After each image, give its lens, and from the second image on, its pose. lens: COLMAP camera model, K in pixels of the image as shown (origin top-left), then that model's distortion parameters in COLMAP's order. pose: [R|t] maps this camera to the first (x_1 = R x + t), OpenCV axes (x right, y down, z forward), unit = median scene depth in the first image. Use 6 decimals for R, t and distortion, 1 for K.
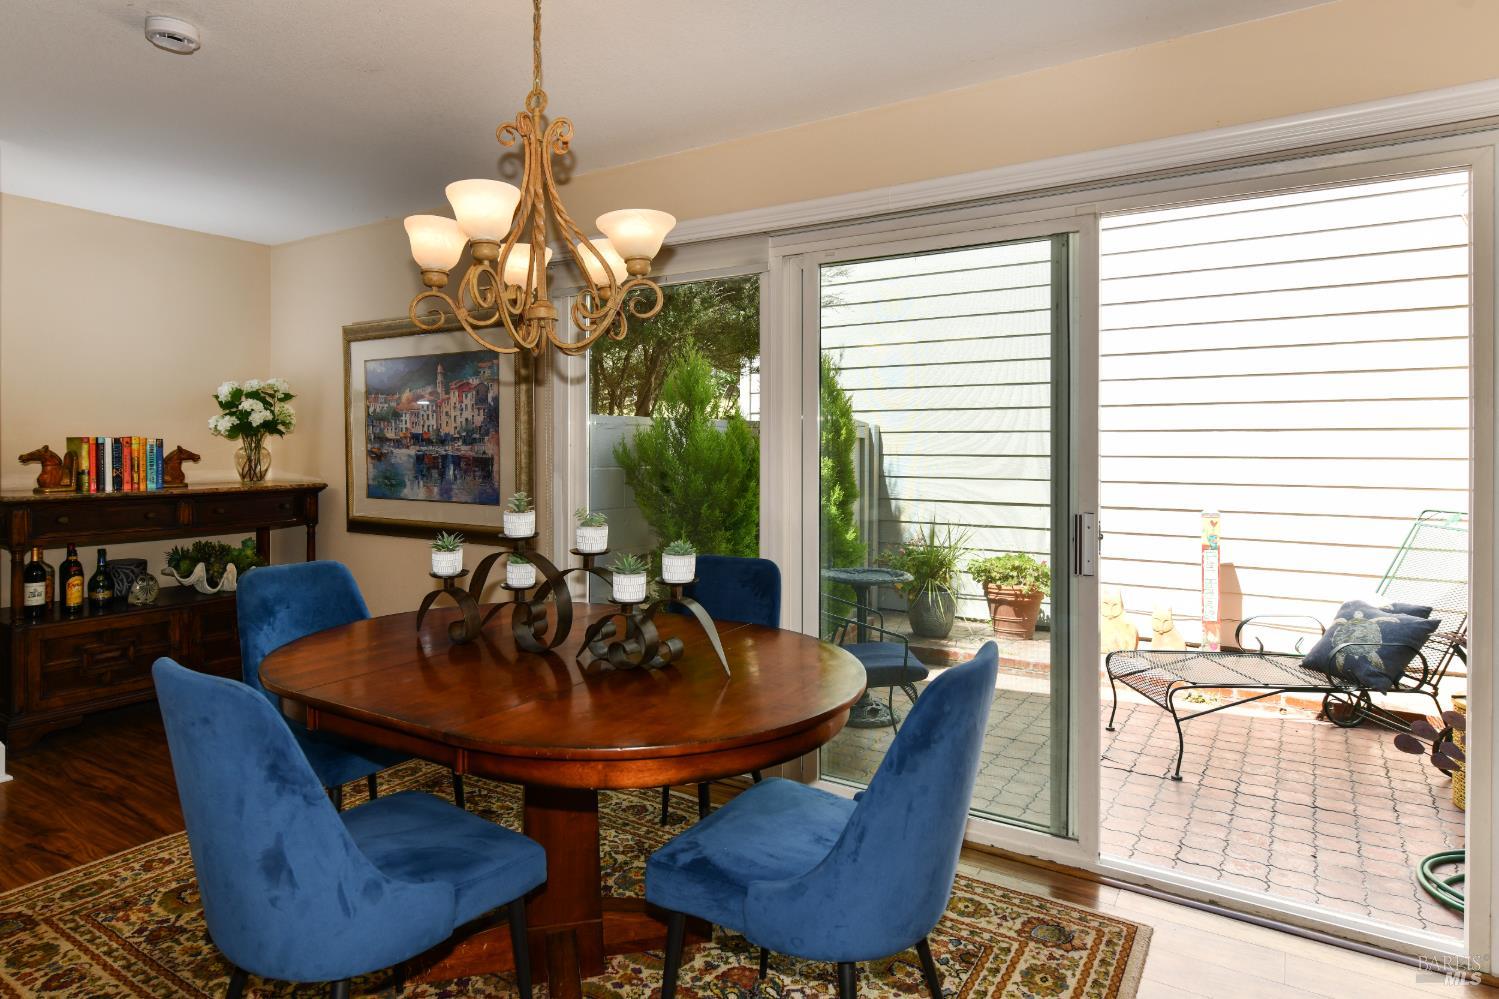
lens RADIAL K [[856.1, 0, 723.4], [0, 856.1, 446.5], [0, 0, 1]] dist [0.006371, 0.003882]
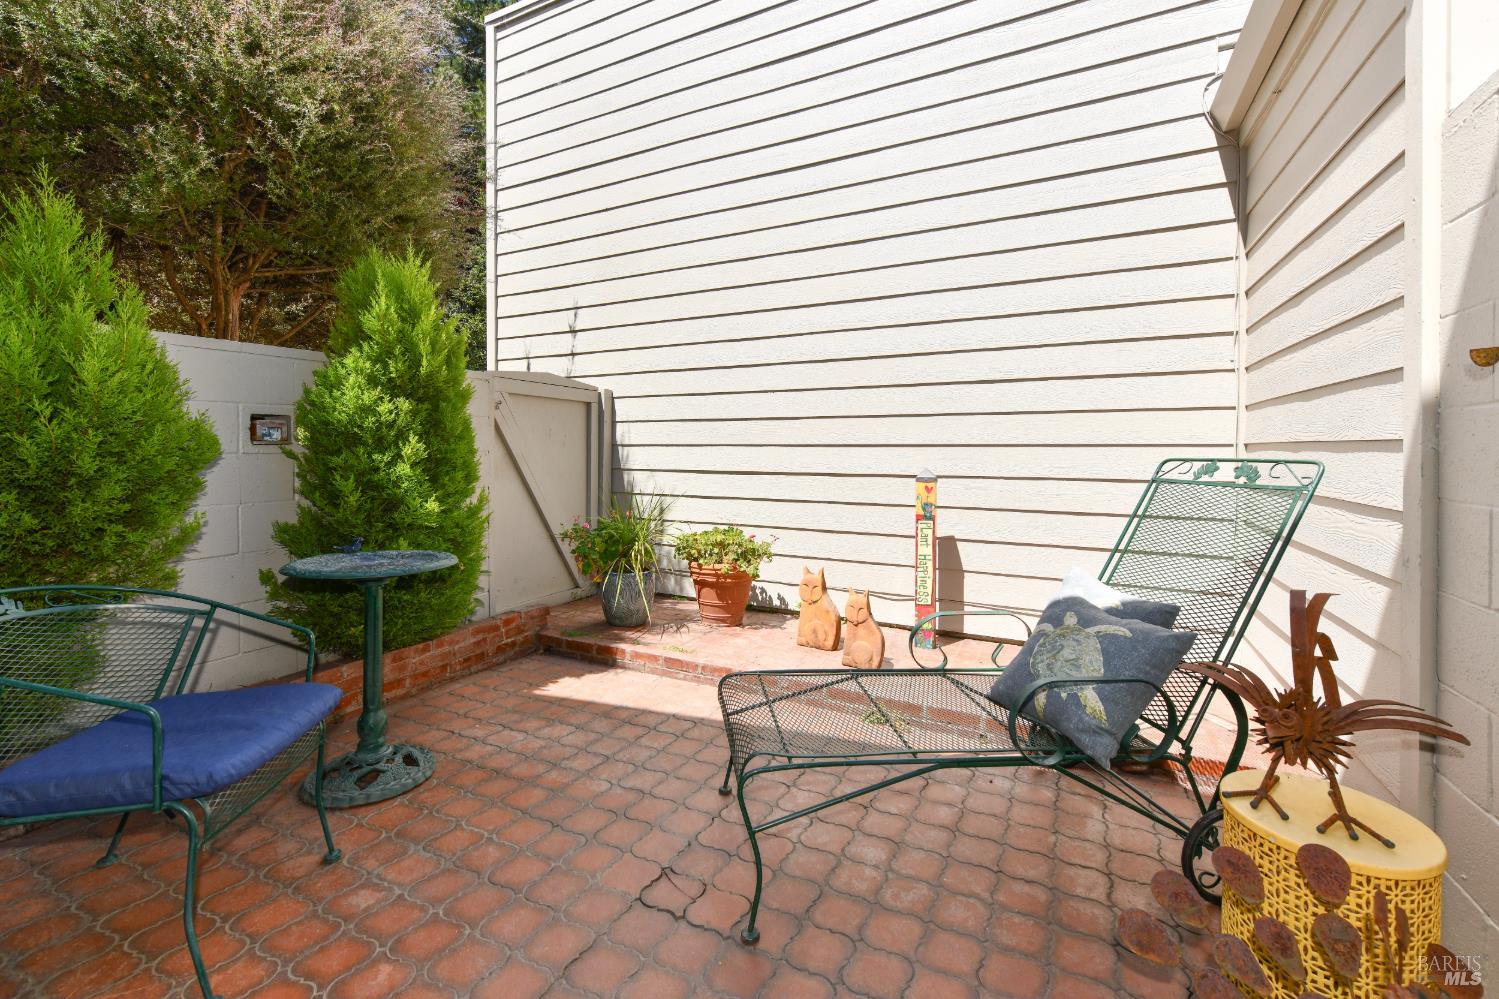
lens RADIAL K [[640.2, 0, 723.4], [0, 640.2, 456.5], [0, 0, 1]] dist [0.000154, -0.000182]
pose [[0.995021, 0.002737, 0.099630, 0.307143], [-0.003829, 0.999935, 0.010764, 0.051358], [-0.099594, -0.011092, 0.994966, 0.393644]]
